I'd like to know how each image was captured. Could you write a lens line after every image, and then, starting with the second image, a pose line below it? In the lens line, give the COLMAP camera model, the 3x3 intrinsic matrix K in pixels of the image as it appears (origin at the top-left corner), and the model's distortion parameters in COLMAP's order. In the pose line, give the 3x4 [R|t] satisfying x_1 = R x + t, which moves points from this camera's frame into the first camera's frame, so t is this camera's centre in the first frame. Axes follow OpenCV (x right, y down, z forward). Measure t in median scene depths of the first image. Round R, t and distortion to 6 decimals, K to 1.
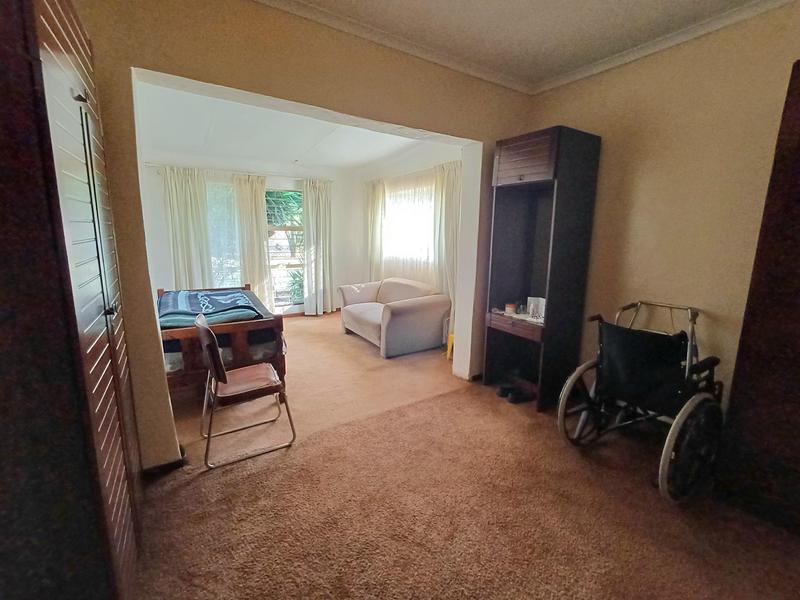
lens RADIAL K [[362.9, 0, 400.3], [0, 362.9, 293.2], [0, 0, 1]] dist [0.006046, 0.000274]
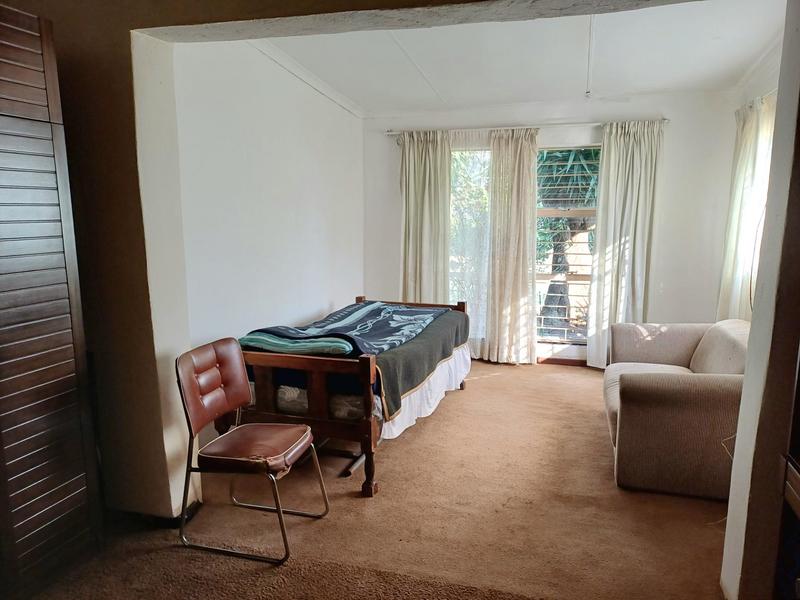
lens RADIAL K [[580.7, 0, 400.3], [0, 580.7, 308.6], [0, 0, 1]] dist [0.048161, -0.000819]
pose [[0.650140, 0.109475, -0.751887, 0.278572], [-0.113196, 0.992478, 0.046627, -0.047389], [0.751336, 0.054796, 0.657641, 0.229808]]
